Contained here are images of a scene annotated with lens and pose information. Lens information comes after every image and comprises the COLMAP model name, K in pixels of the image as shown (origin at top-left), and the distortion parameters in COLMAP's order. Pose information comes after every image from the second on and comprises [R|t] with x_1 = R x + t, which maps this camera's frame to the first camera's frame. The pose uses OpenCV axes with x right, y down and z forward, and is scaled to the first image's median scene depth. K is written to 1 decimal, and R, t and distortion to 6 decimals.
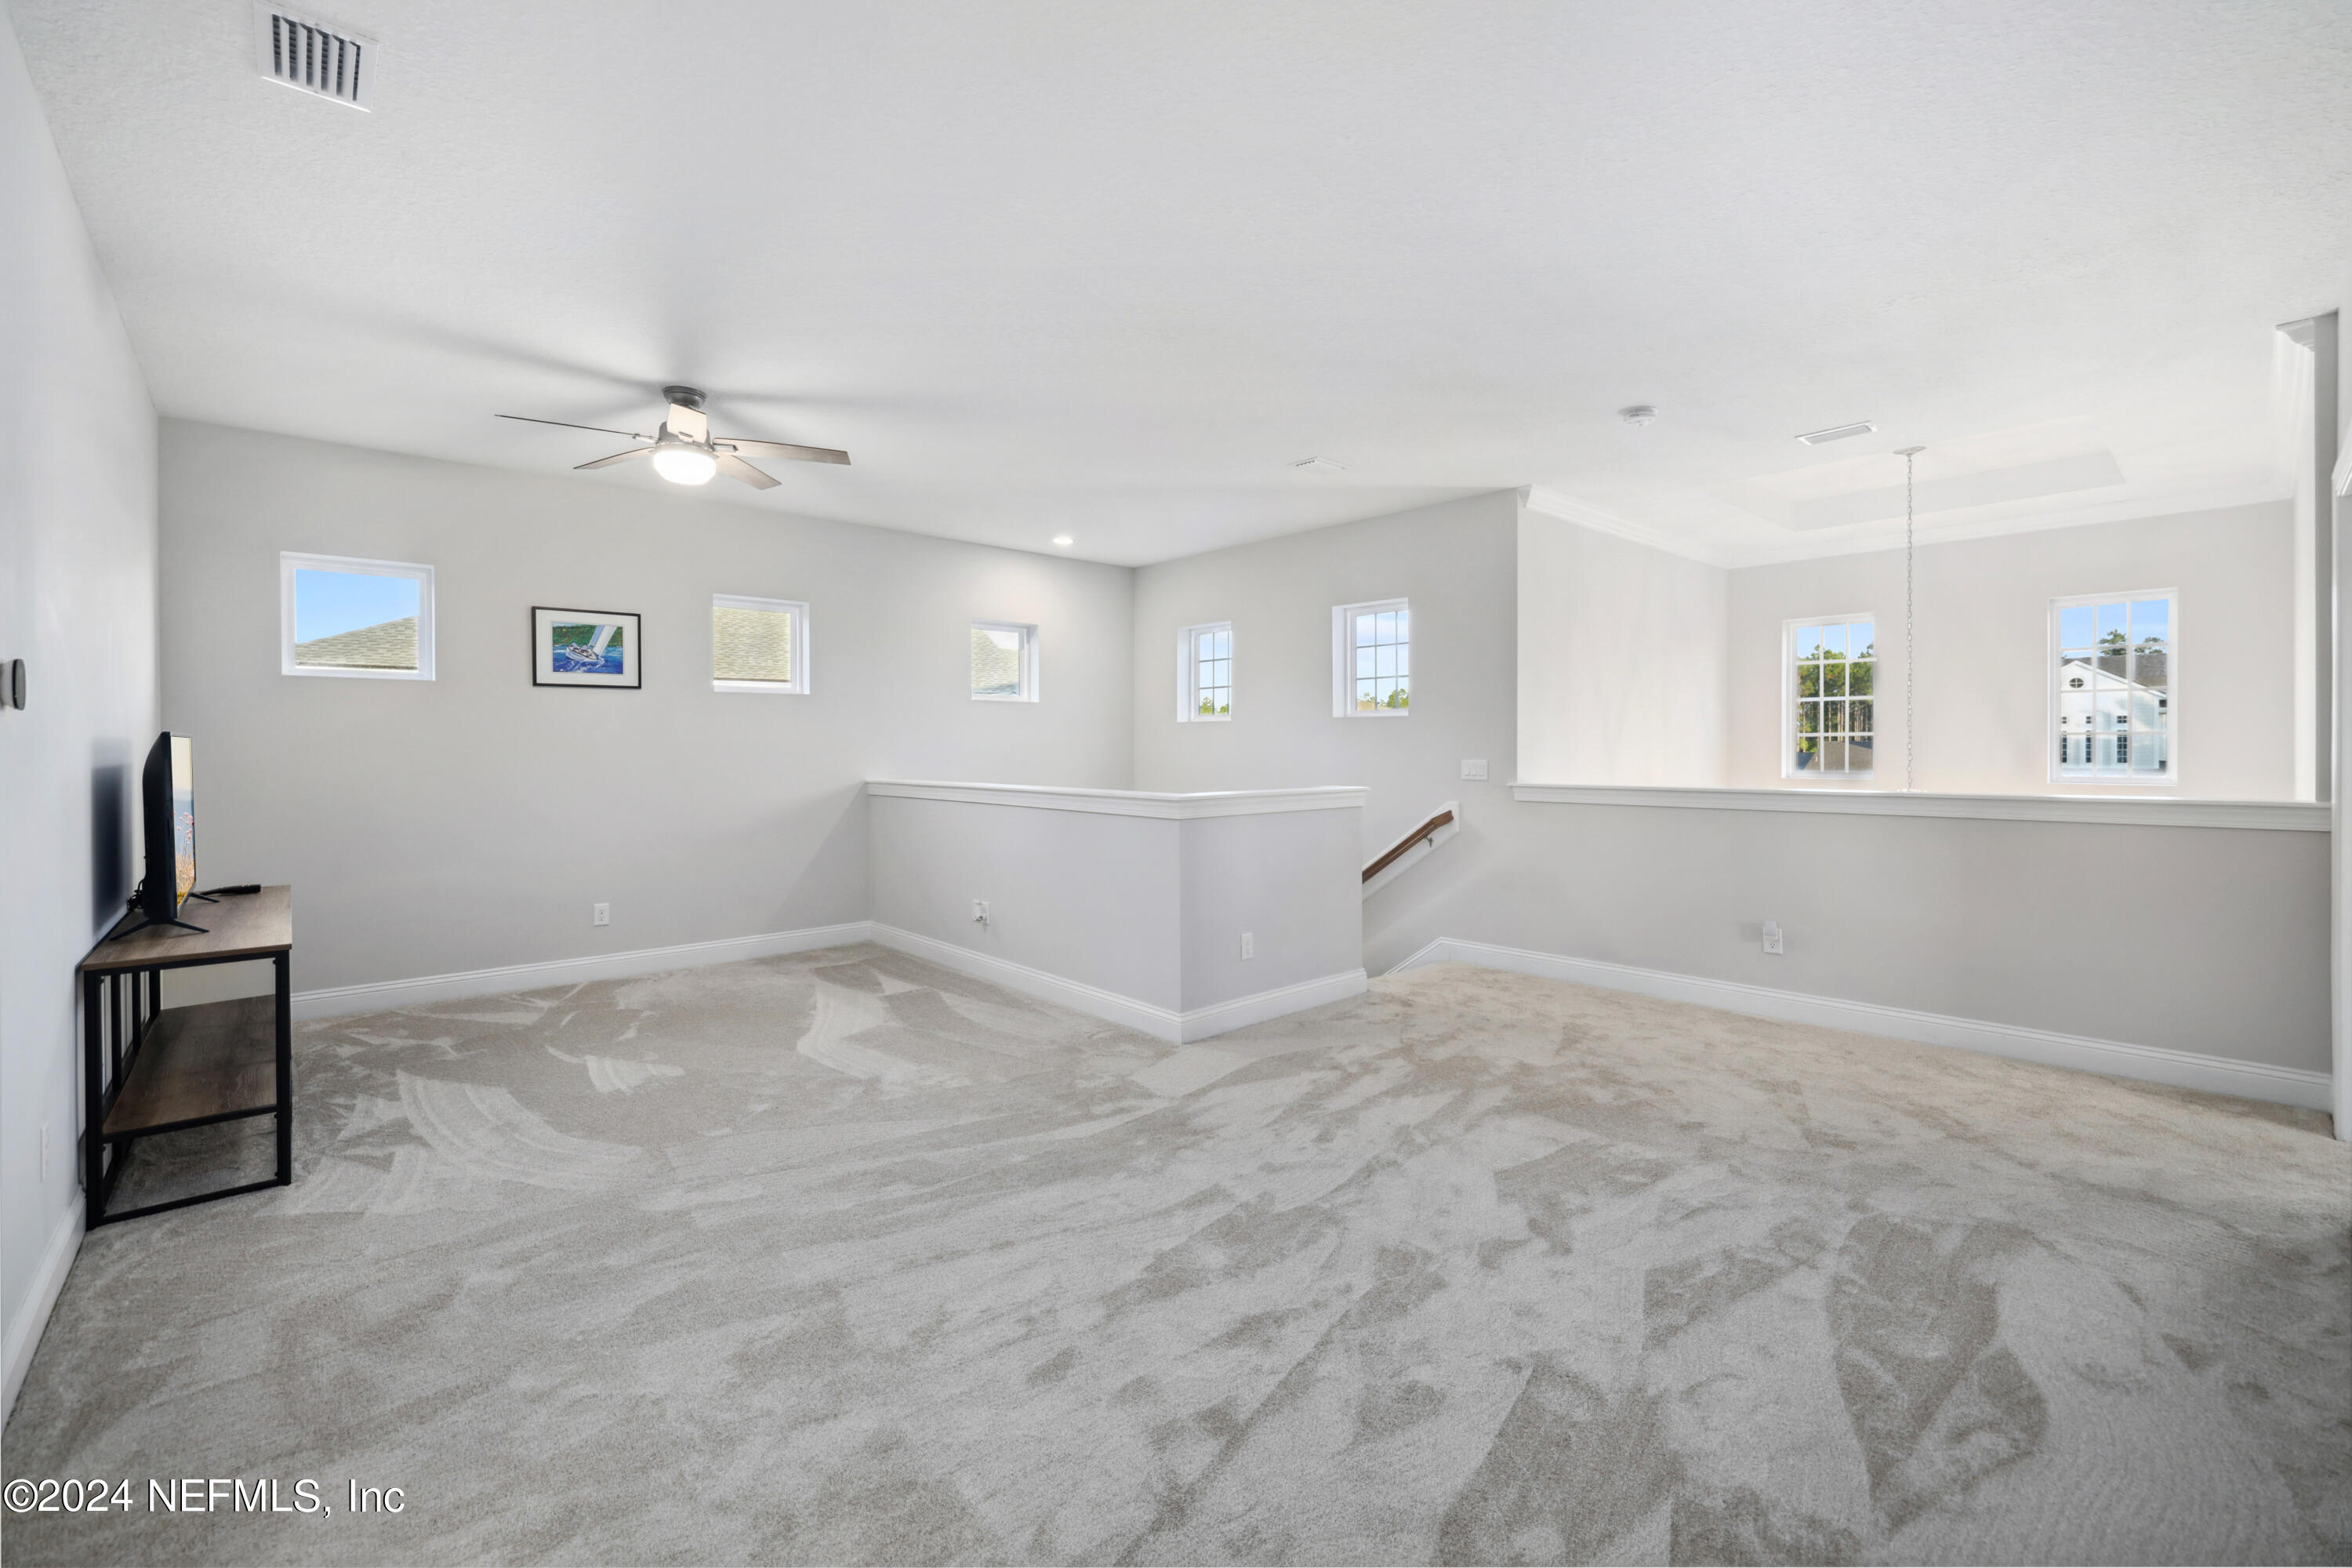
lens RADIAL K [[987.9, 0, 1157.8], [0, 987.9, 750.2], [0, 0, 1]] dist [-0.000487, 0.000106]
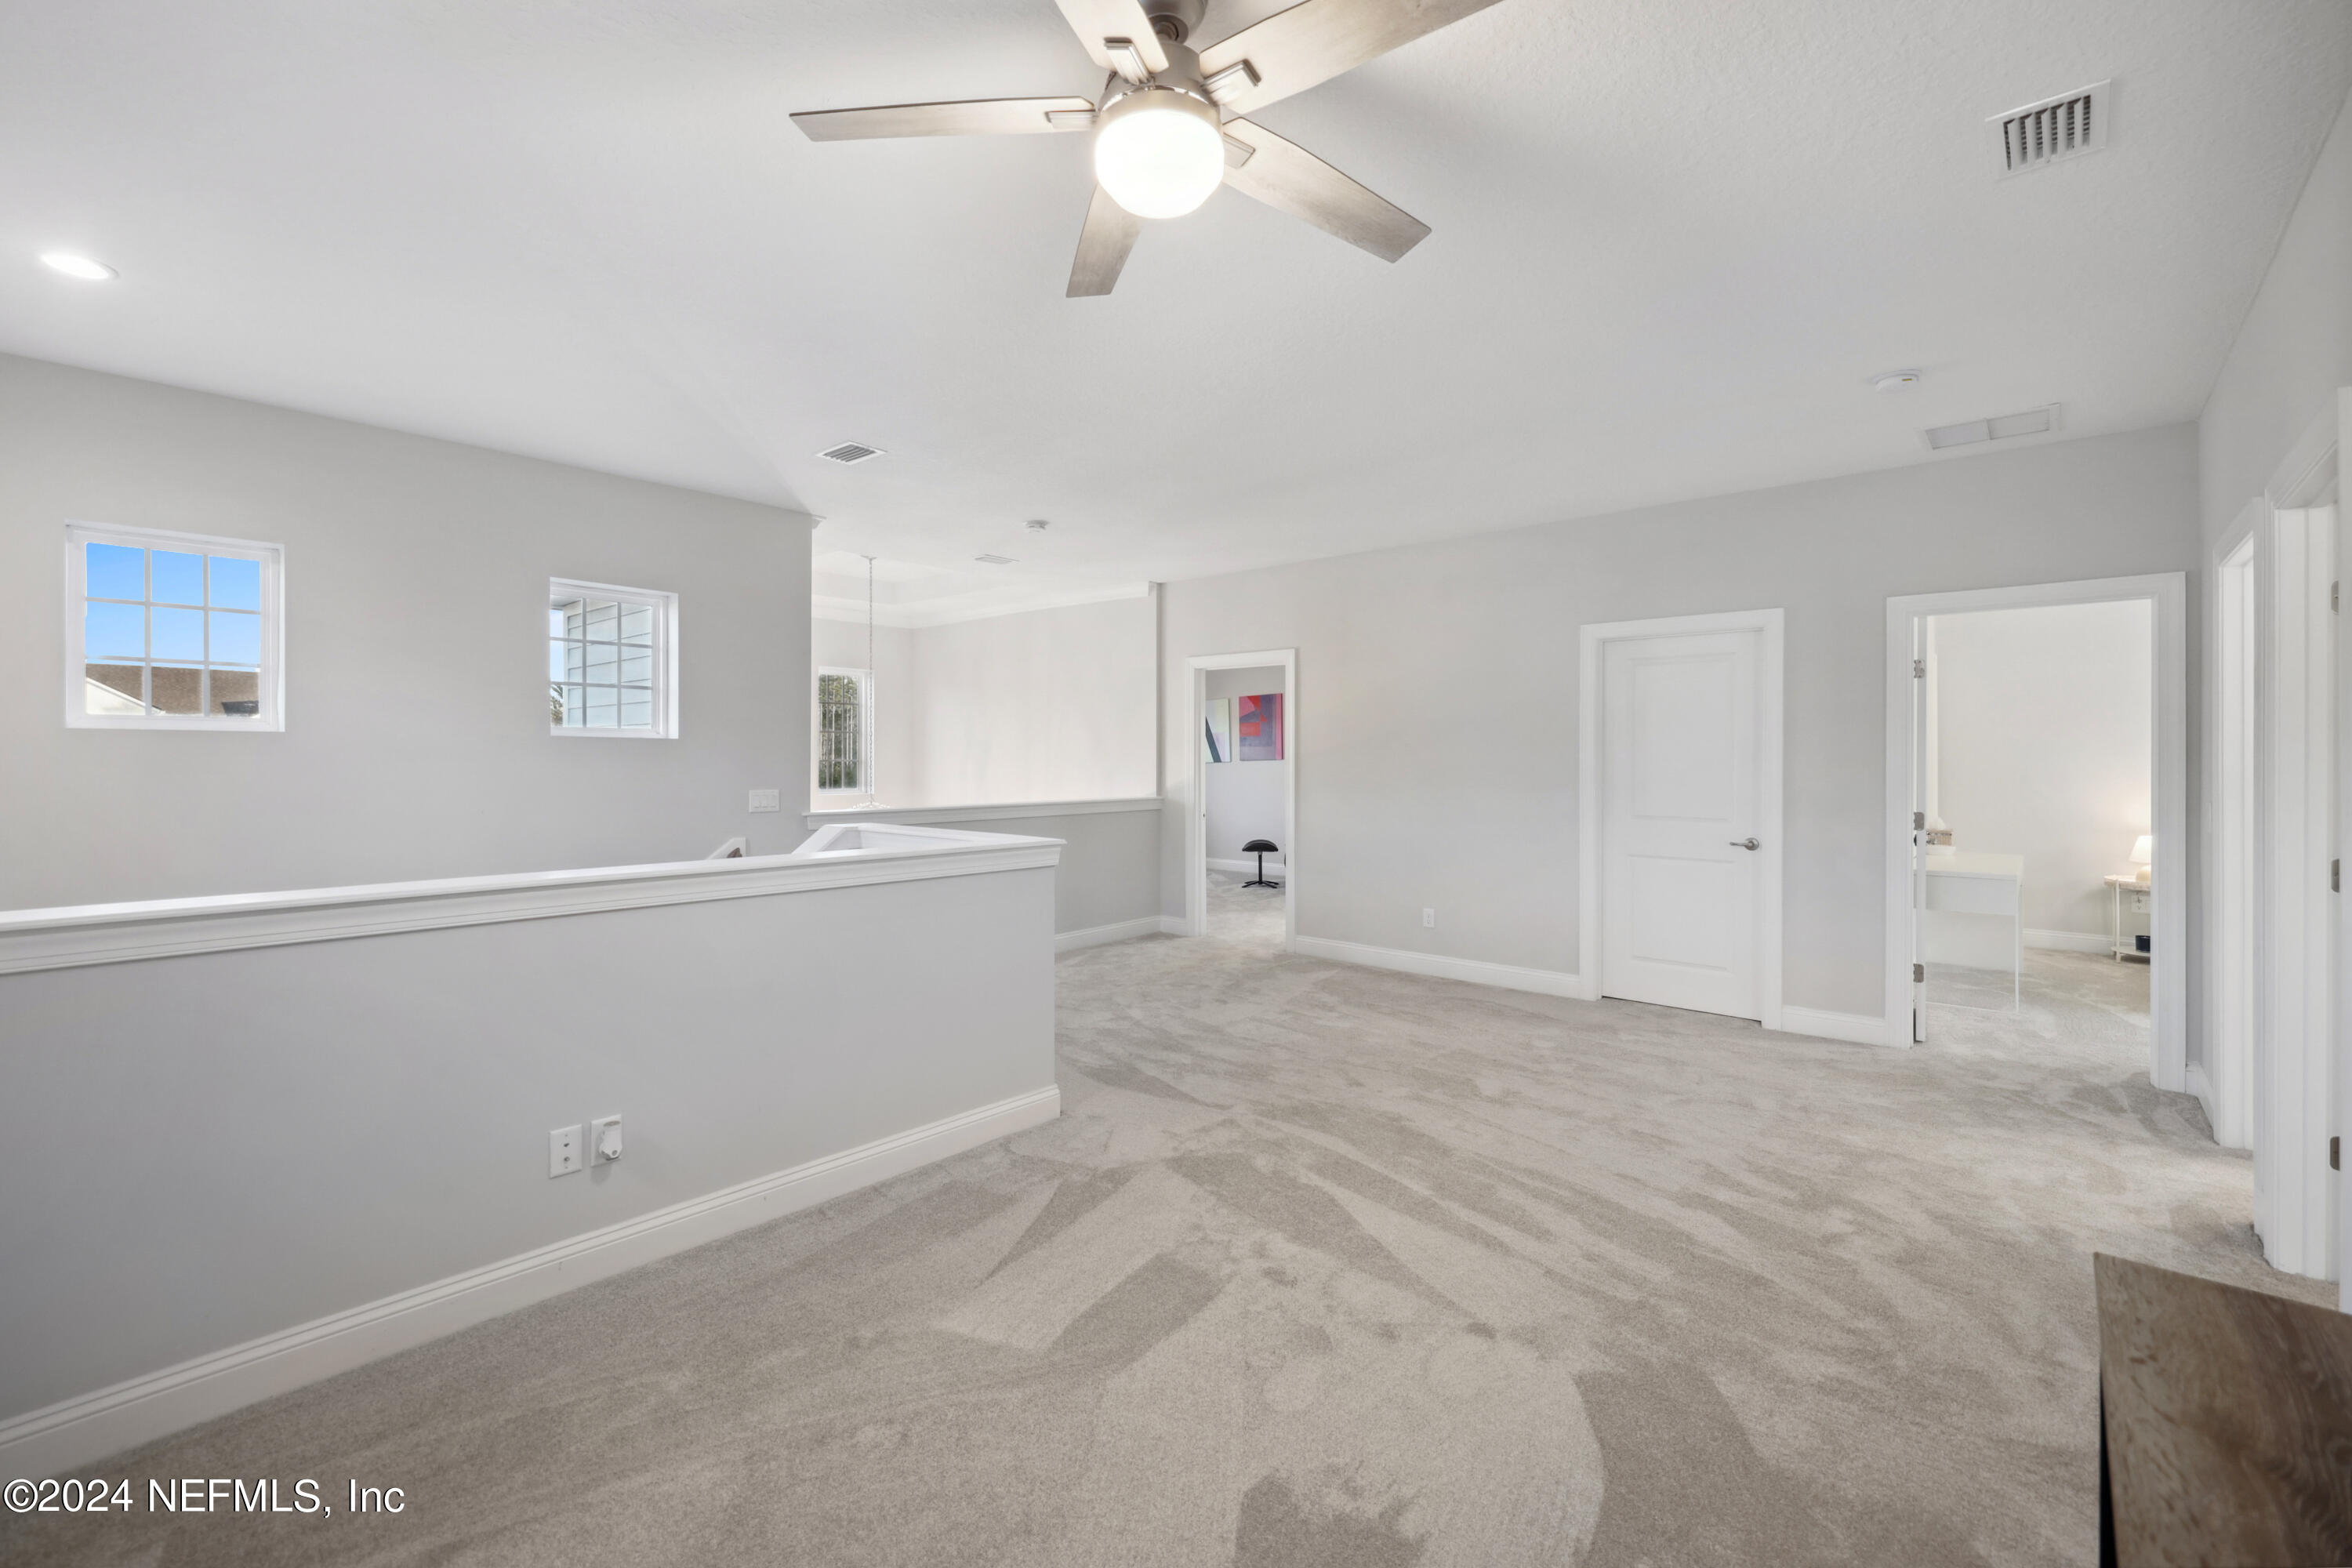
lens RADIAL K [[987.9, 0, 1157.8], [0, 987.9, 750.2], [0, 0, 1]] dist [-0.000487, 0.000106]
pose [[-0.110650, 0.012507, 0.993781, -1.074136], [0.000398, 0.999921, -0.012540, -0.025984], [-0.993859, -0.000992, -0.110646, 1.240571]]
